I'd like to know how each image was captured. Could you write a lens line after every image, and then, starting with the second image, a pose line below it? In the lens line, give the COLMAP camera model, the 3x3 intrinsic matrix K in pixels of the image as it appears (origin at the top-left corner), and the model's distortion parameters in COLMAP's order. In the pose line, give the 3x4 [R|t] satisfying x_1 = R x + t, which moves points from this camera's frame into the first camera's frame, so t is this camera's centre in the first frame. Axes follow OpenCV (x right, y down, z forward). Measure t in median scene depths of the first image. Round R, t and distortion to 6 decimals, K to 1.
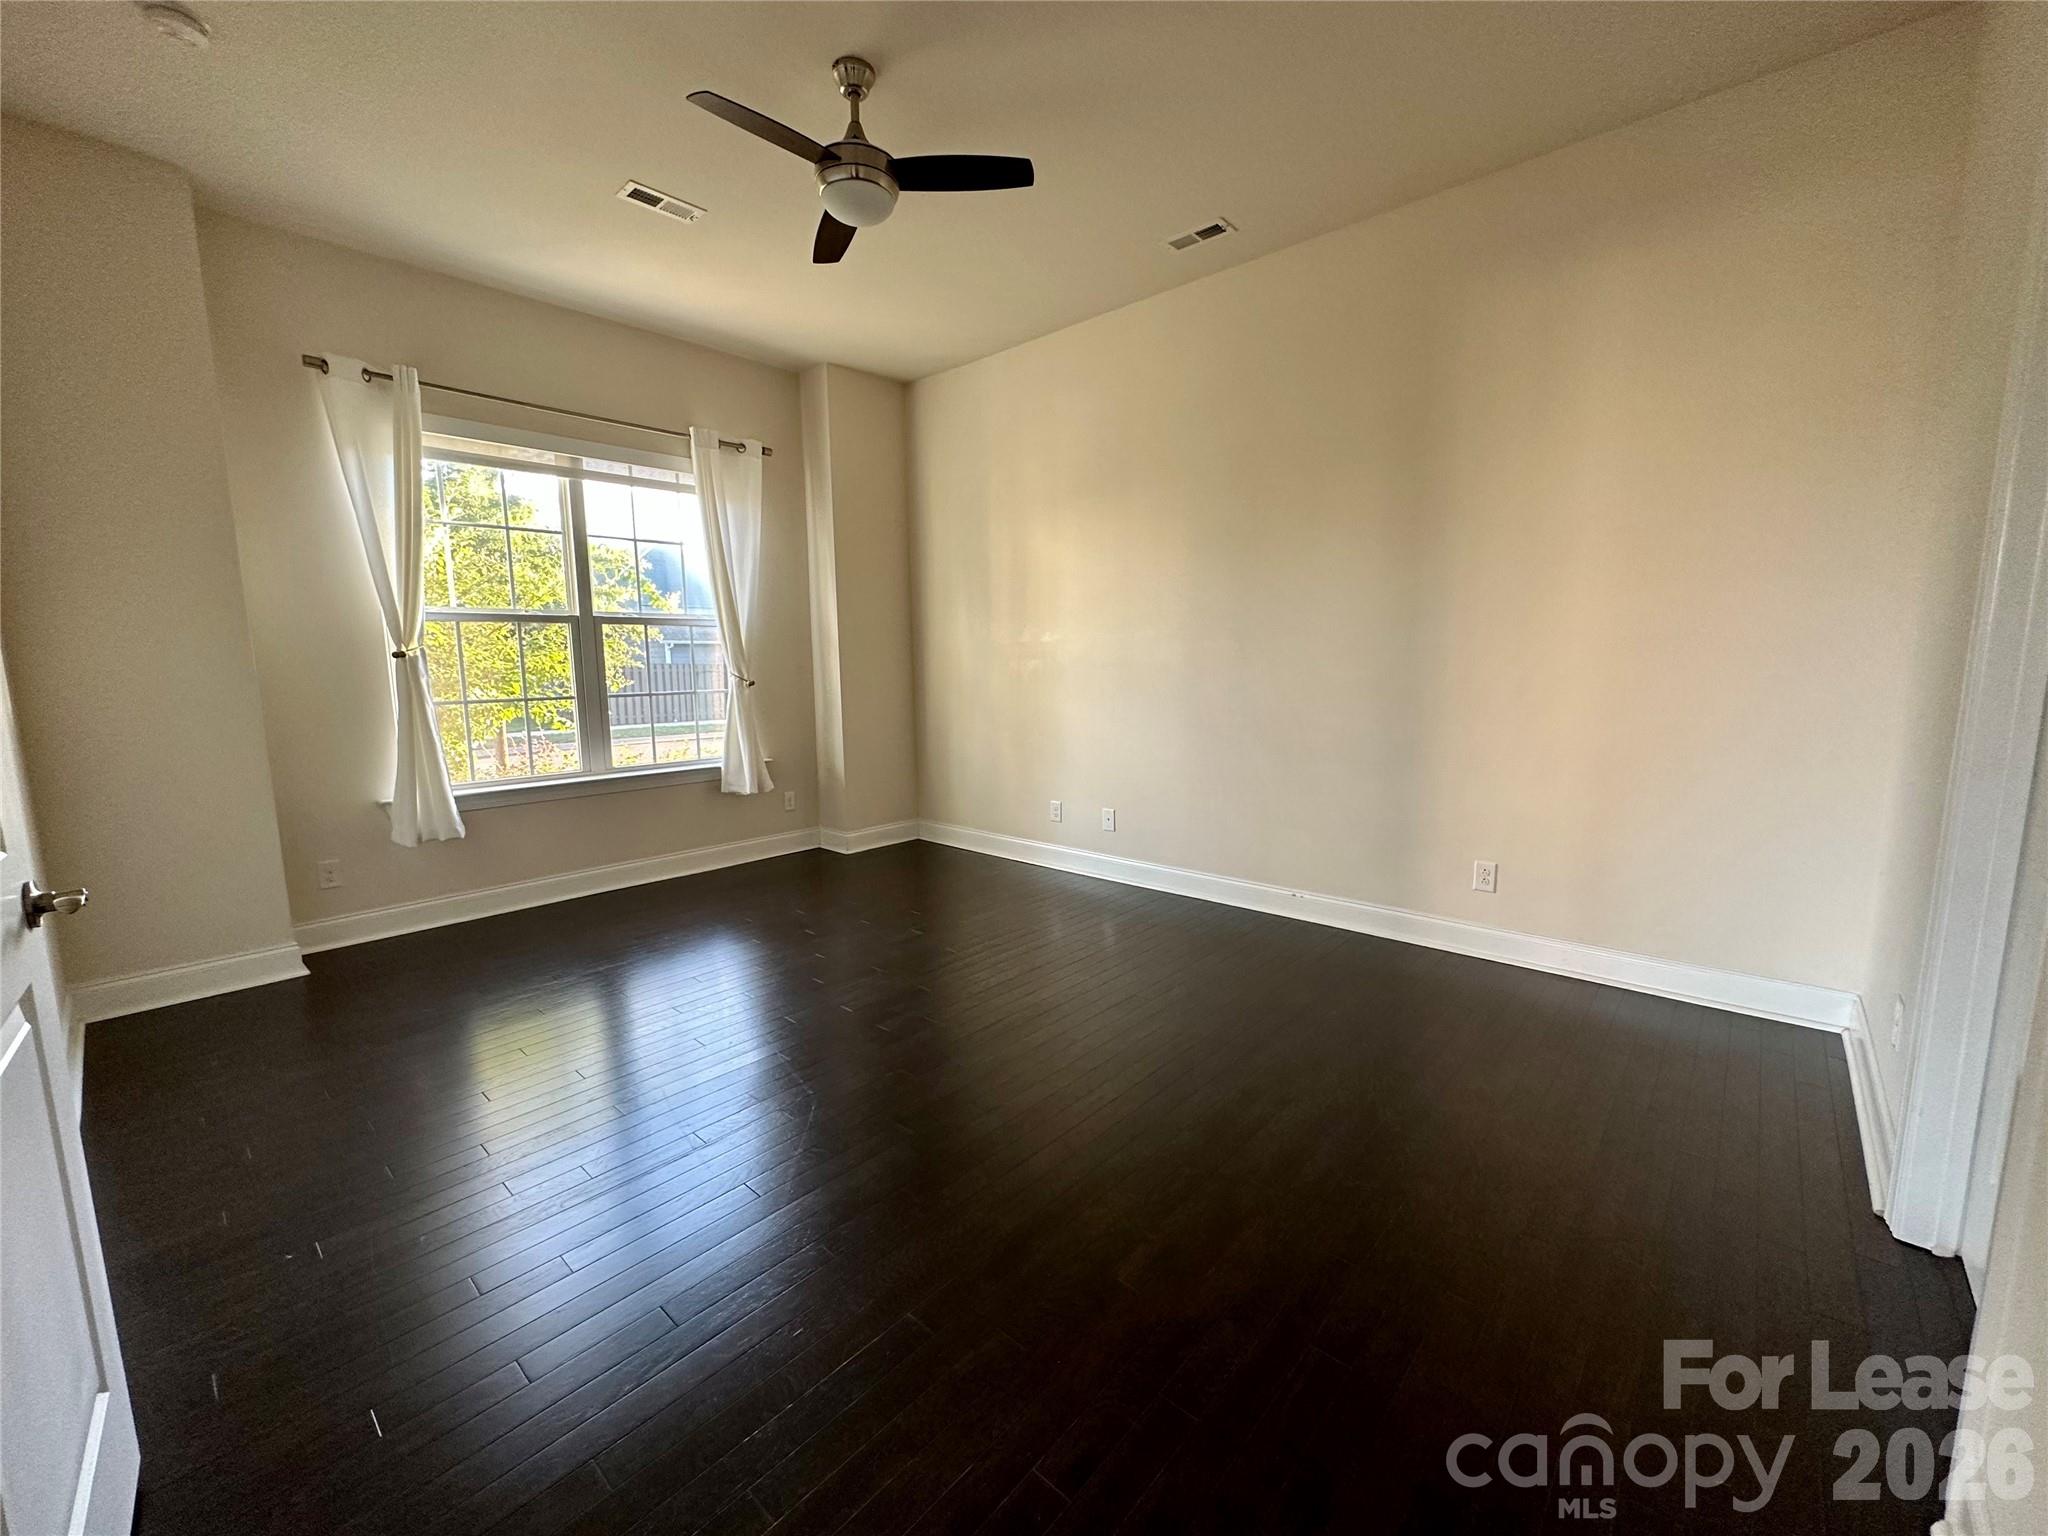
lens RADIAL K [[820.2, 0, 1022.7], [0, 820.2, 768.4], [0, 0, 1]] dist [-0.000472, 0.000065]
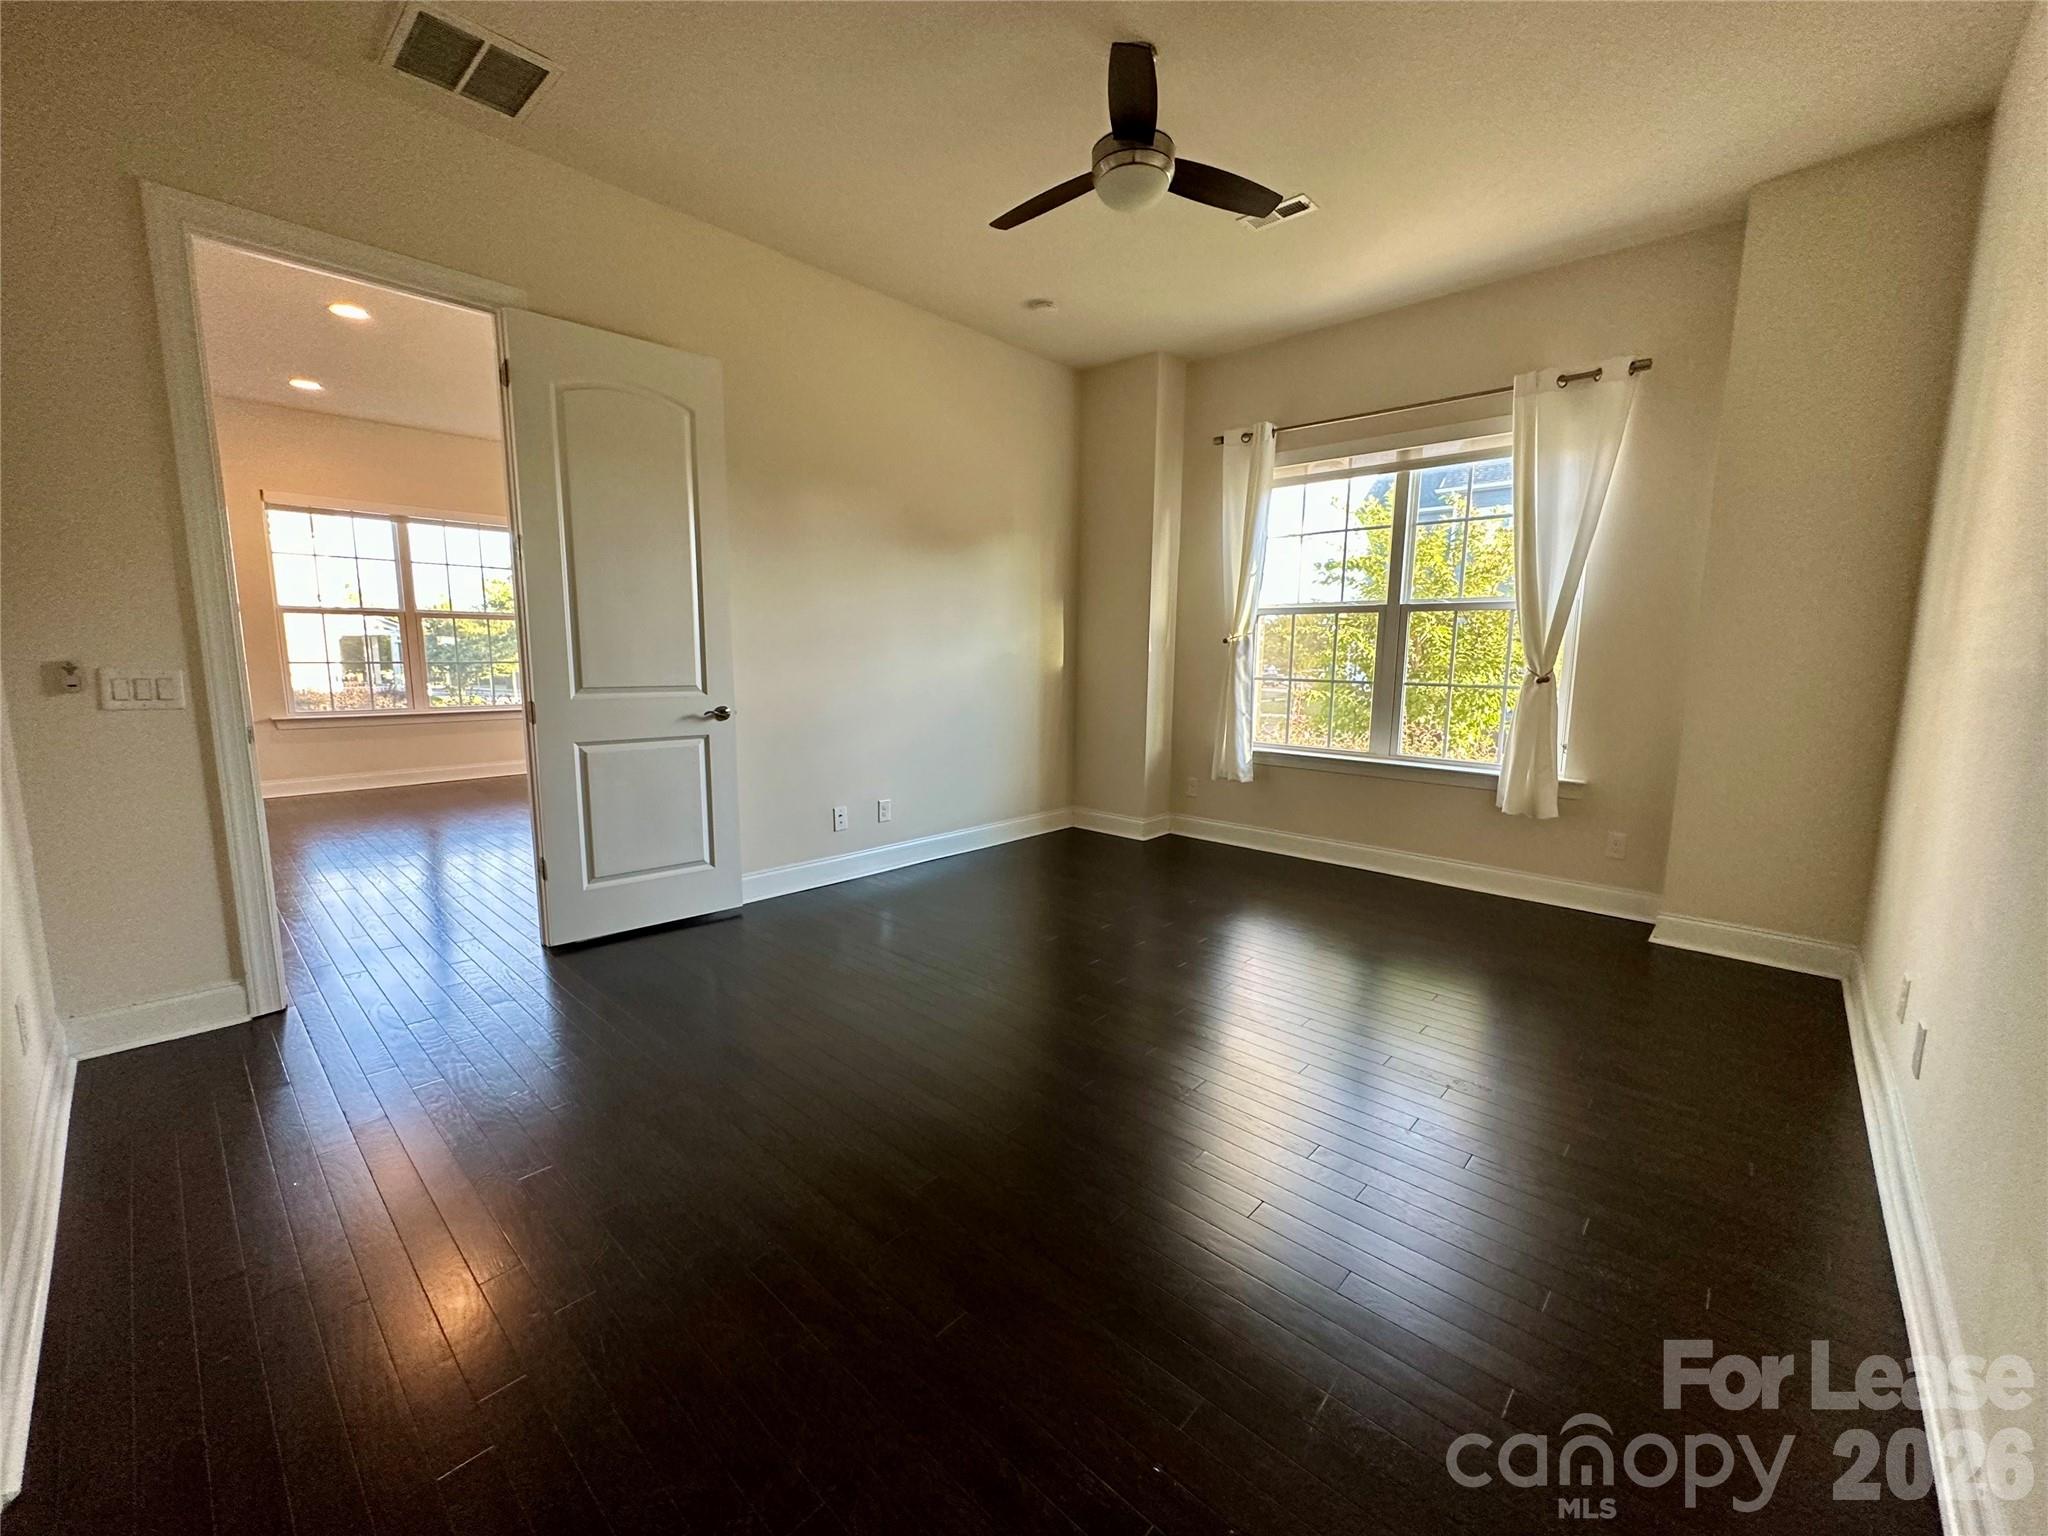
lens RADIAL K [[820.2, 0, 1022.3], [0, 820.2, 767.7], [0, 0, 1]] dist [-0.000472, 0.000065]
pose [[-0.006116, 0.159911, -0.987112, 0.500441], [-0.142666, 0.976893, 0.159140, -0.079597], [0.989752, 0.141801, 0.016839, 0.527389]]
